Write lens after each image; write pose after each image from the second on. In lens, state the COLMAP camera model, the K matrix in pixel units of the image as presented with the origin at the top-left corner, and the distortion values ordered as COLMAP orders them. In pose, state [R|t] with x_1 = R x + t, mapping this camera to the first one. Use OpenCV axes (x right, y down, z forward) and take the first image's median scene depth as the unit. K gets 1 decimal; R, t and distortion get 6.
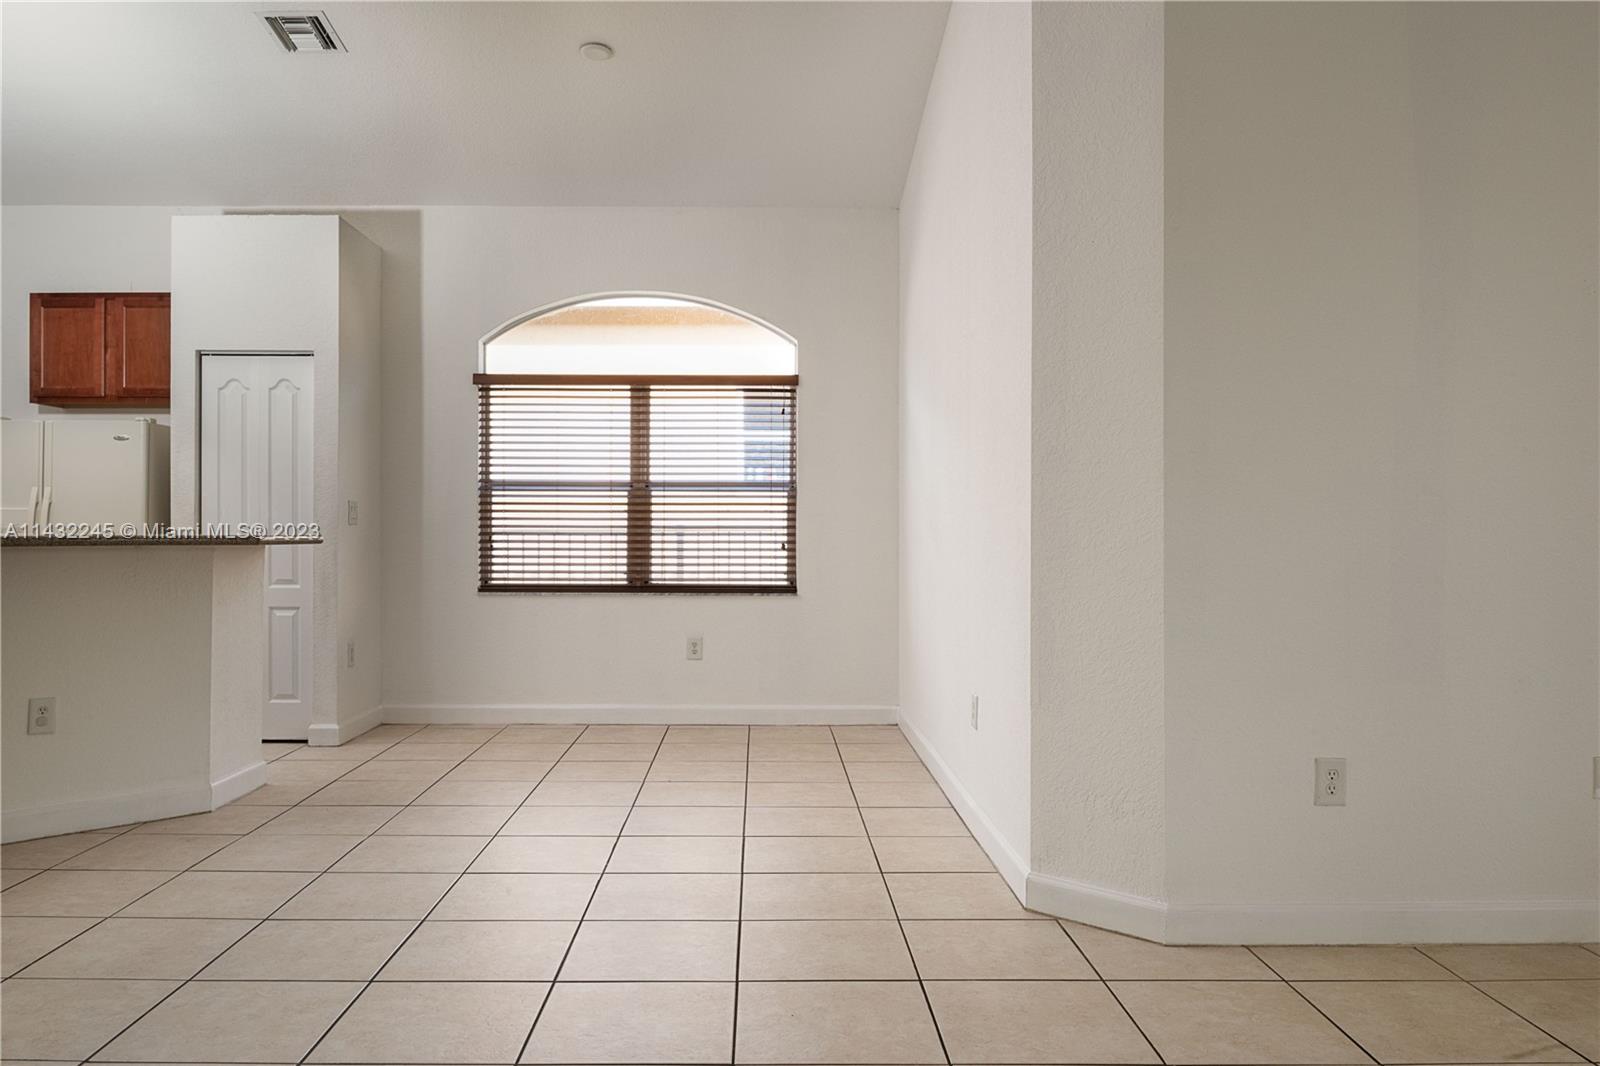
lens RADIAL K [[1138.6, 0, 800.0], [0, 1138.6, 533.0], [0, 0, 1]] dist [-0.000506, -0.051762]
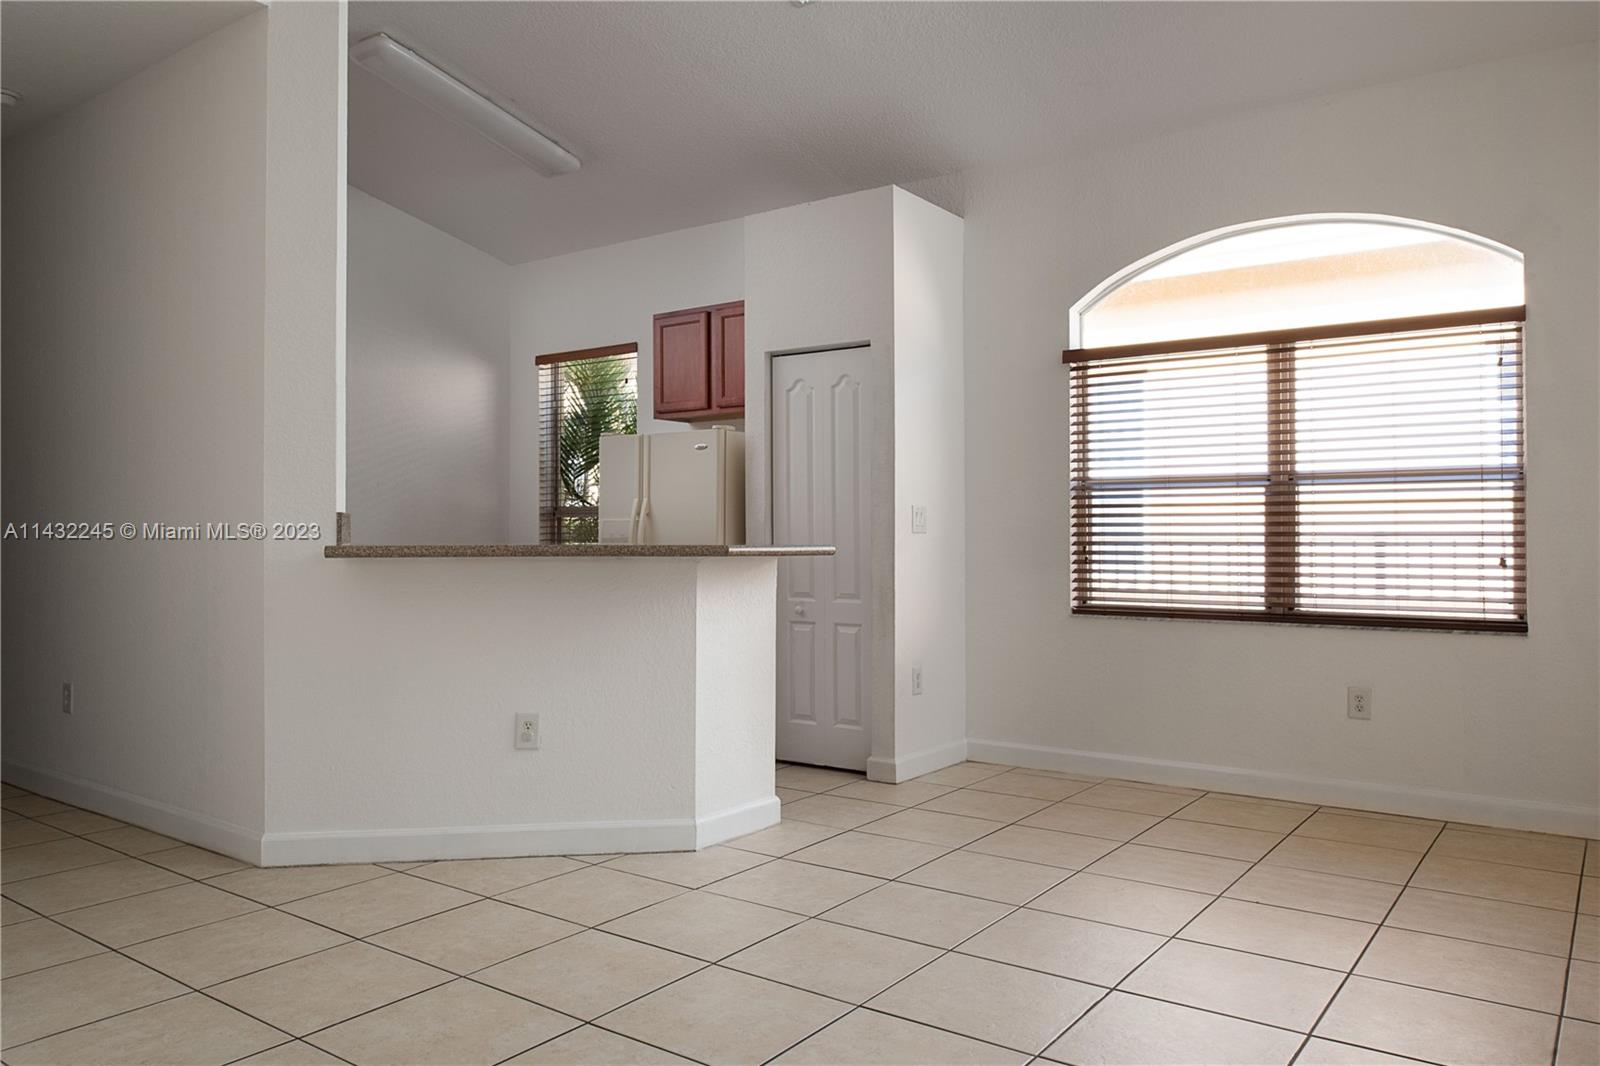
lens RADIAL K [[1138.6, 0, 800.0], [0, 1138.6, 533.0], [0, 0, 1]] dist [-0.000506, -0.051762]
pose [[0.784512, -0.005586, -0.620089, 0.073212], [0.000592, 0.999966, -0.008260, -0.000187], [0.620114, 0.006113, 0.784488, 0.223813]]
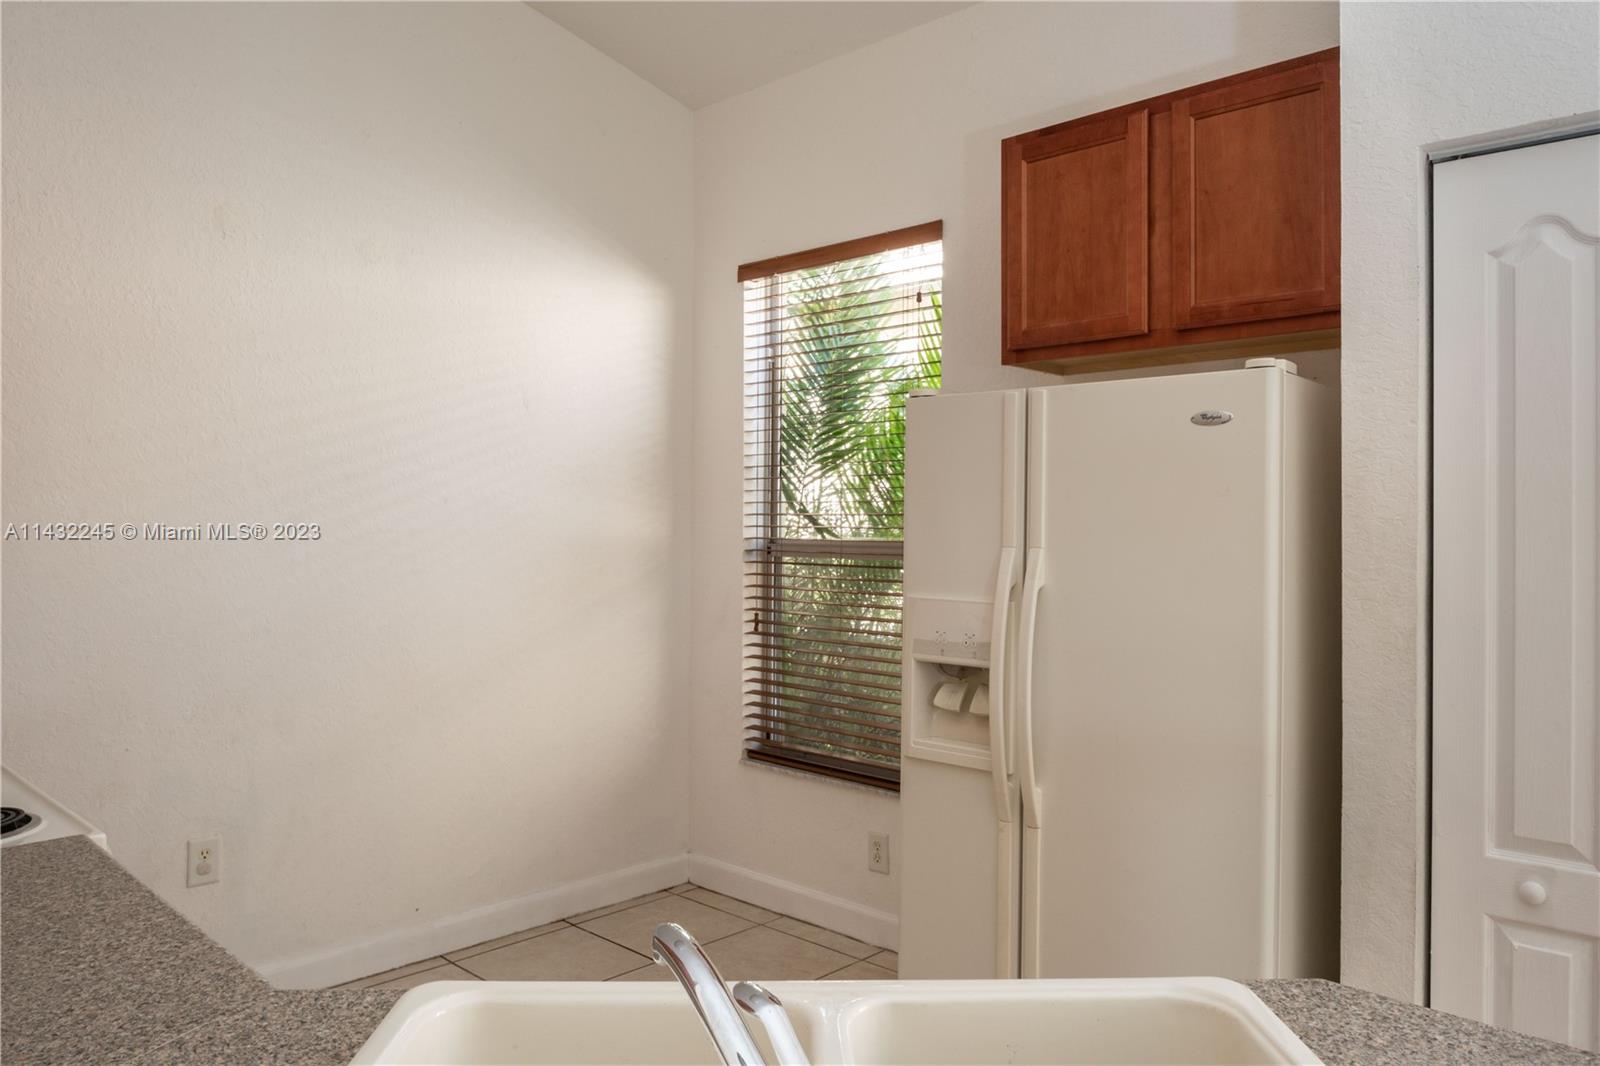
lens RADIAL K [[1138.6, 0, 800.0], [0, 1138.6, 533.0], [0, 0, 1]] dist [-0.000506, -0.051762]
pose [[0.690718, 0.006603, -0.723094, -0.348692], [-0.007259, 0.999971, 0.002197, -0.039255], [0.723088, 0.003732, 0.690746, 0.534974]]
